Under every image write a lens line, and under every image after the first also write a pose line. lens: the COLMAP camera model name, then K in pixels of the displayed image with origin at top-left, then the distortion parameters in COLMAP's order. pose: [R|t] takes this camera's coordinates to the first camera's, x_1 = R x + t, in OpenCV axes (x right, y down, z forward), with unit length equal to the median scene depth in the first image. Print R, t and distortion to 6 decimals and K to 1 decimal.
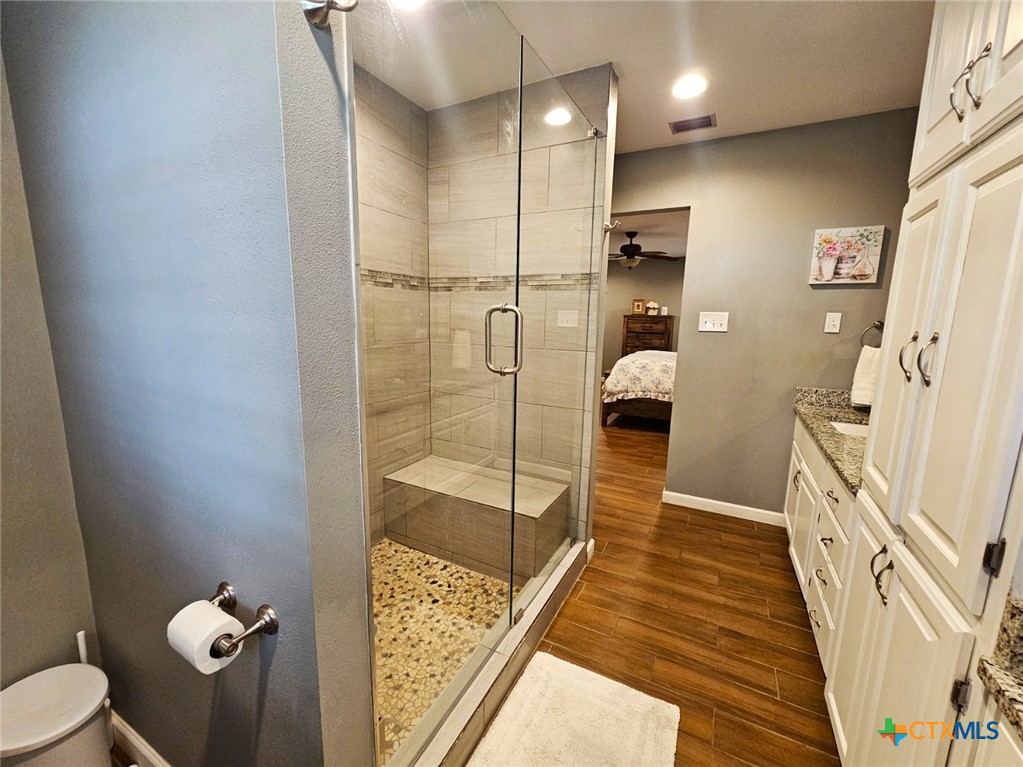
lens RADIAL K [[416.0, 0, 509.5], [0, 416.0, 385.6], [0, 0, 1]] dist [0.001015, -0.000077]
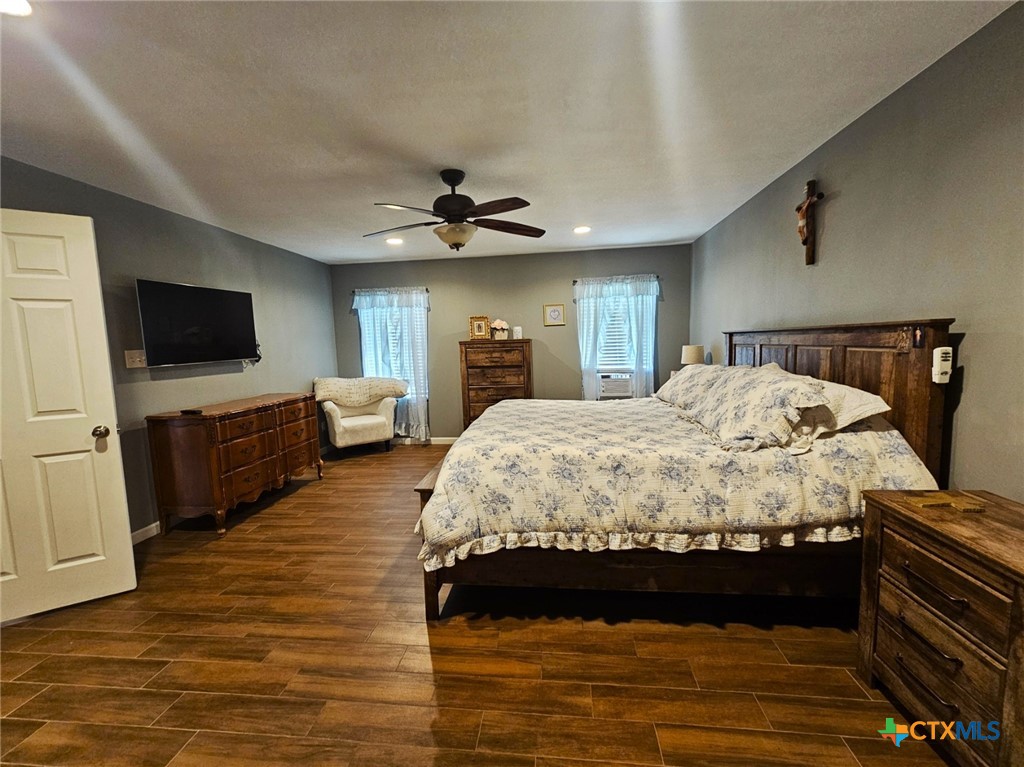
lens RADIAL K [[414.8, 0, 509.1], [0, 414.8, 384.9], [0, 0, 1]] dist [-0.000083, 0.000244]
pose [[0.930708, -0.084934, 0.355764, 0.176649], [0.109686, 0.992710, -0.049954, -0.098179], [-0.348928, 0.085515, 0.933240, 0.596363]]
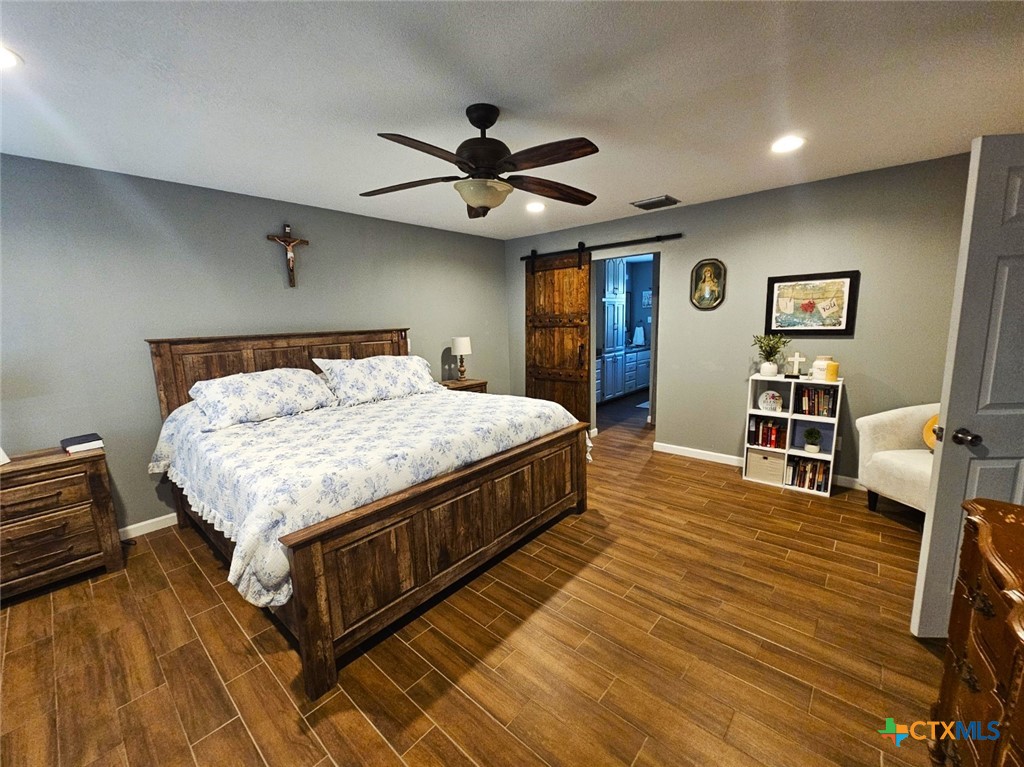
lens RADIAL K [[414.8, 0, 509.1], [0, 414.8, 384.9], [0, 0, 1]] dist [-0.000083, 0.000244]
pose [[-0.970322, -0.030056, 0.239941, 0.189368], [0.050990, 0.944505, 0.324516, -0.225239], [-0.236379, 0.327120, -0.914941, 1.245210]]
